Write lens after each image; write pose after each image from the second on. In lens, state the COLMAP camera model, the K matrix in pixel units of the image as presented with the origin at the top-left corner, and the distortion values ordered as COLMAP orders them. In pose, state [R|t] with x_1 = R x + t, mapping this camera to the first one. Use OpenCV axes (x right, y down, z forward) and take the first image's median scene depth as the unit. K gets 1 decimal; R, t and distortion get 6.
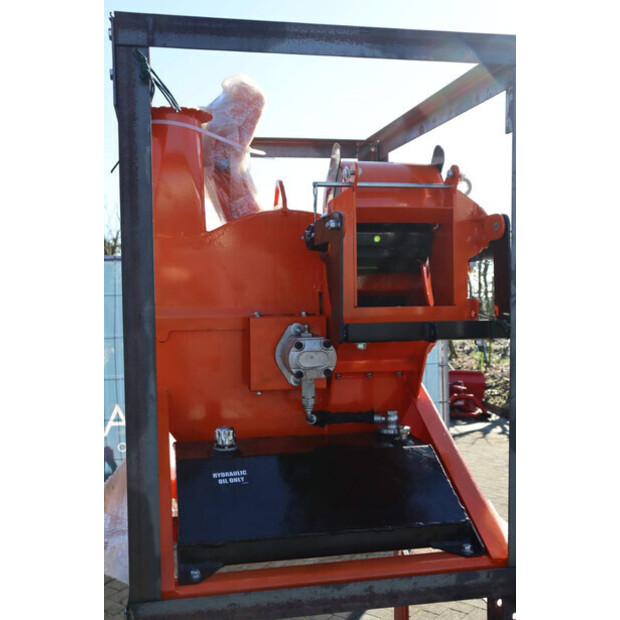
lens RADIAL K [[726.5, 0, 310.0], [0, 726.5, 310.0], [0, 0, 1]] dist [0.001102, 0.012068]
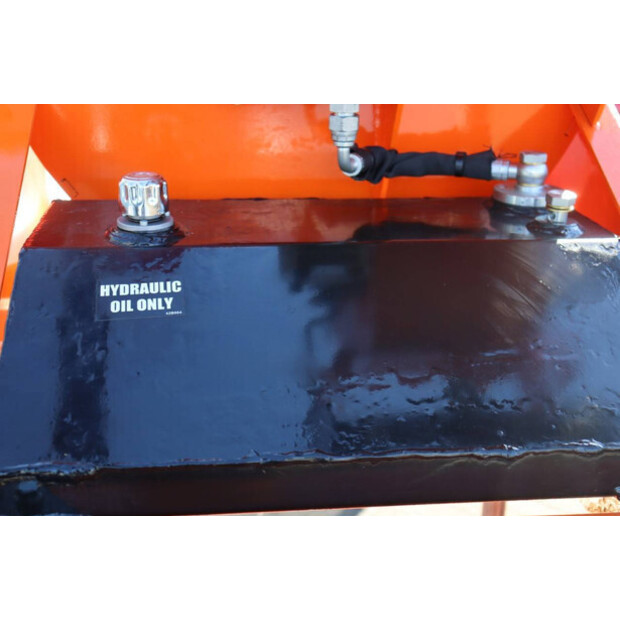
lens RADIAL K [[756.3, 0, 310.0], [0, 756.3, 310.0], [0, 0, 1]] dist [0.084467, 0.012623]
pose [[0.993296, 0.068278, -0.093284, 0.027299], [-0.031385, 0.935910, 0.350838, 0.072057], [0.111259, -0.345558, 0.931778, 0.542891]]
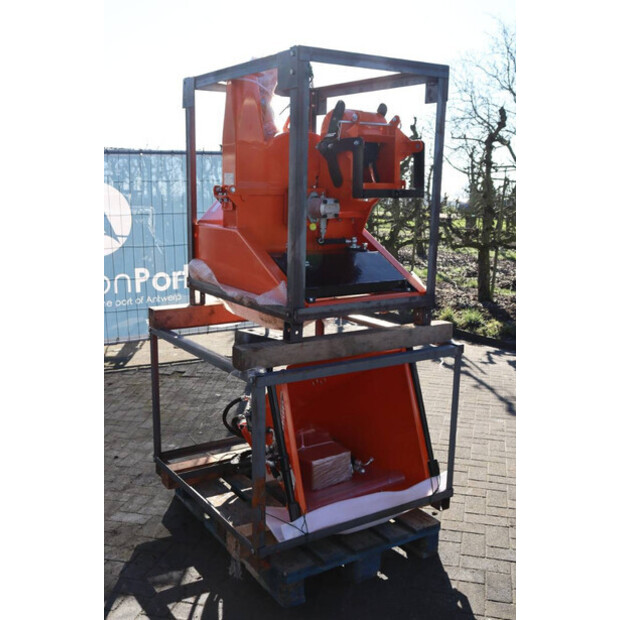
lens RADIAL K [[737.3, 0, 310.0], [0, 737.3, 310.0], [0, 0, 1]] dist [-0.014346, -0.007383]
pose [[0.918746, -0.048250, 0.391891, -0.842954], [-0.002822, 0.991678, 0.128713, 0.081107], [-0.394840, -0.119360, 0.910964, -0.860369]]
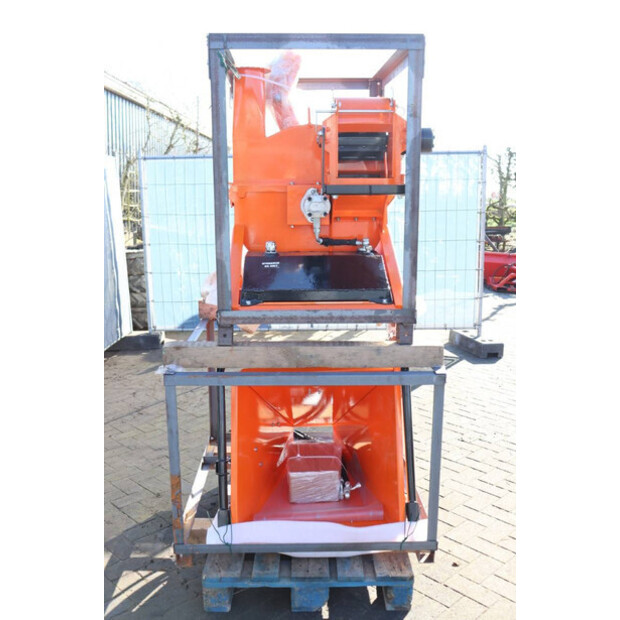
lens RADIAL K [[673.3, 0, 310.0], [0, 673.3, 310.0], [0, 0, 1]] dist [-0.056267, 0.032823]
pose [[0.983922, 0.041027, -0.173822, 0.288362], [-0.014820, 0.988657, 0.149460, 0.070245], [0.177982, -0.144481, 0.973369, -0.704595]]
